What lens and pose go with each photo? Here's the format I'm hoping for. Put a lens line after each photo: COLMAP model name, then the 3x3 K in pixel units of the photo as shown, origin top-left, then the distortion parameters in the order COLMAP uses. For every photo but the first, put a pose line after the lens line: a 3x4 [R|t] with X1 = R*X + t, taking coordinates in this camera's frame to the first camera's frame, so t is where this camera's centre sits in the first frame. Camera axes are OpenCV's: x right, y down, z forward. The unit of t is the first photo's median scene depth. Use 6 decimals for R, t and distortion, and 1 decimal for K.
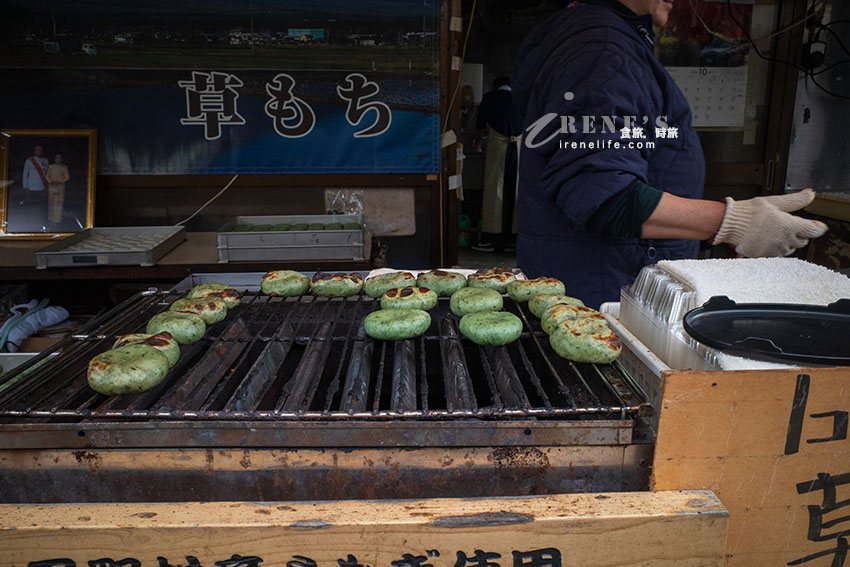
lens RADIAL K [[669.5, 0, 424.8], [0, 669.5, 286.0], [0, 0, 1]] dist [-0.043381, 0.010653]
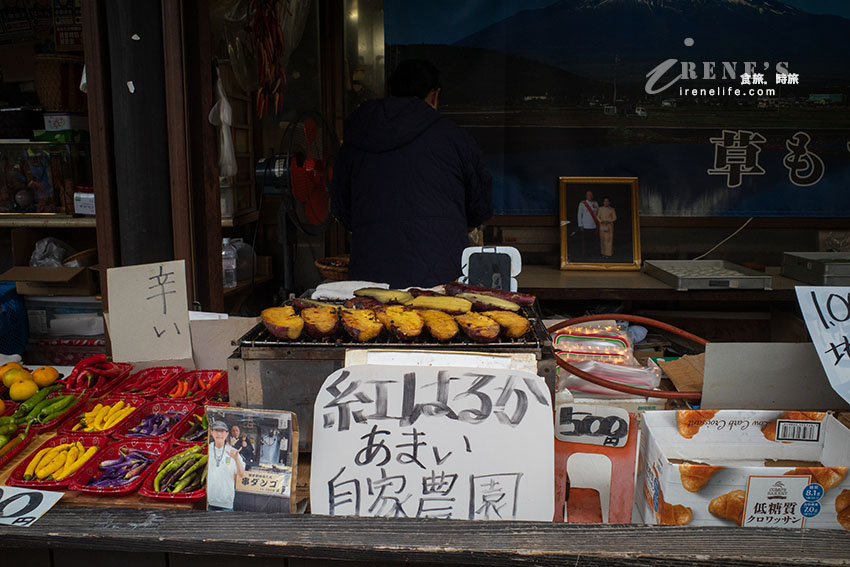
lens RADIAL K [[669.5, 0, 424.4], [0, 669.5, 282.2], [0, 0, 1]] dist [-0.043381, 0.010653]
pose [[0.988319, 0.016247, -0.151530, -0.686547], [-0.028864, 0.996260, -0.081438, 0.056843], [0.149640, 0.084860, 0.985092, -0.215193]]
